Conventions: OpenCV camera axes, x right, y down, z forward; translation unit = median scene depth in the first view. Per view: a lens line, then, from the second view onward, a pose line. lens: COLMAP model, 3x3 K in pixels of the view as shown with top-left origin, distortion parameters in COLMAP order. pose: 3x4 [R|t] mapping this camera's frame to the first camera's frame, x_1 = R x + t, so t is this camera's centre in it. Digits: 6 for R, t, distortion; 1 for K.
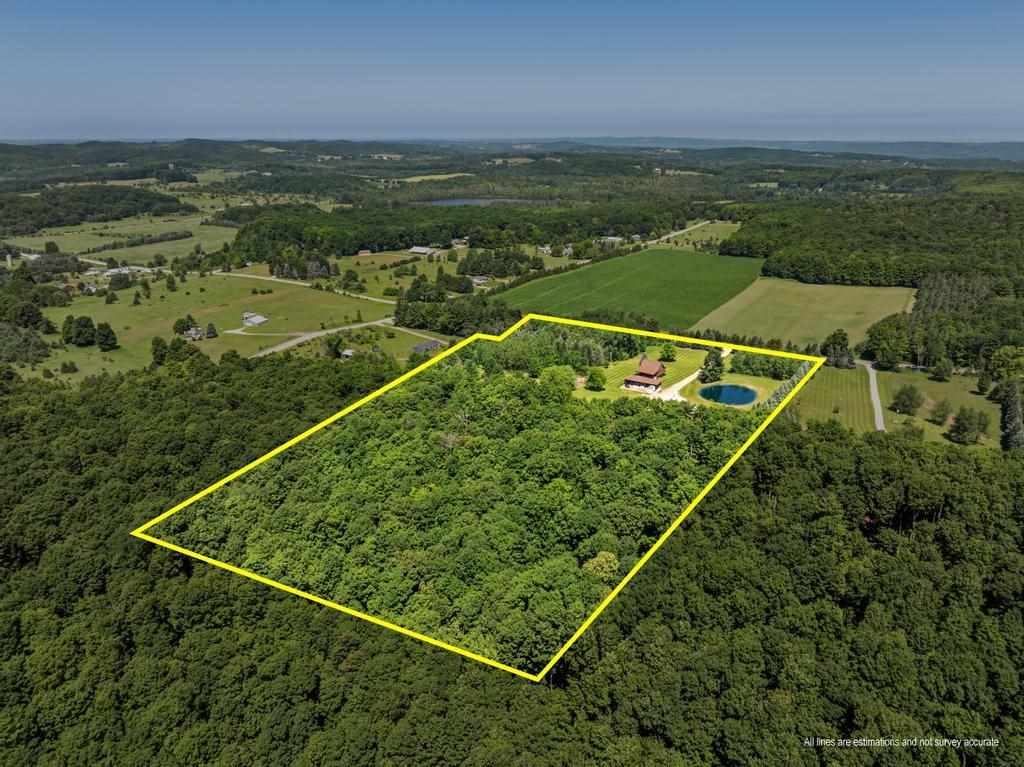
lens RADIAL K [[724.4, 0, 512.4], [0, 724.4, 384.2], [0, 0, 1]] dist [-0.039906, -0.001000]
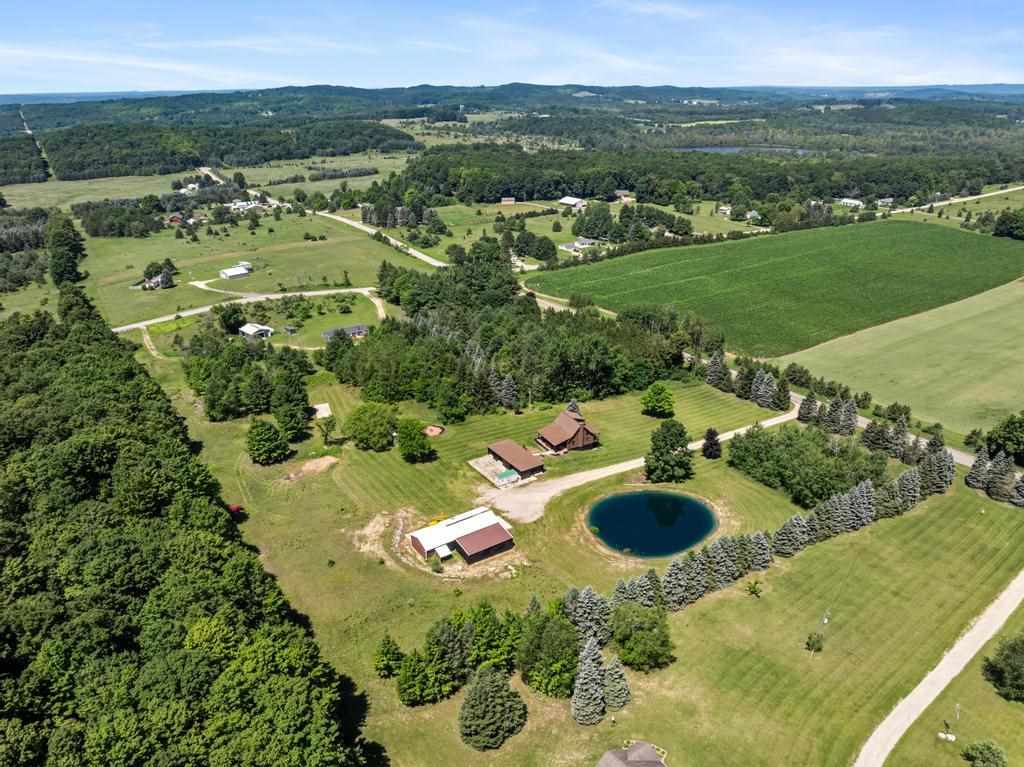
lens RADIAL K [[724.4, 0, 511.3], [0, 724.4, 381.7], [0, 0, 1]] dist [-0.039906, -0.001000]
pose [[0.899478, 0.155586, -0.408329, 0.168772], [-0.130869, 0.987488, 0.087983, -0.046090], [0.416909, -0.025701, 0.908585, 0.221638]]
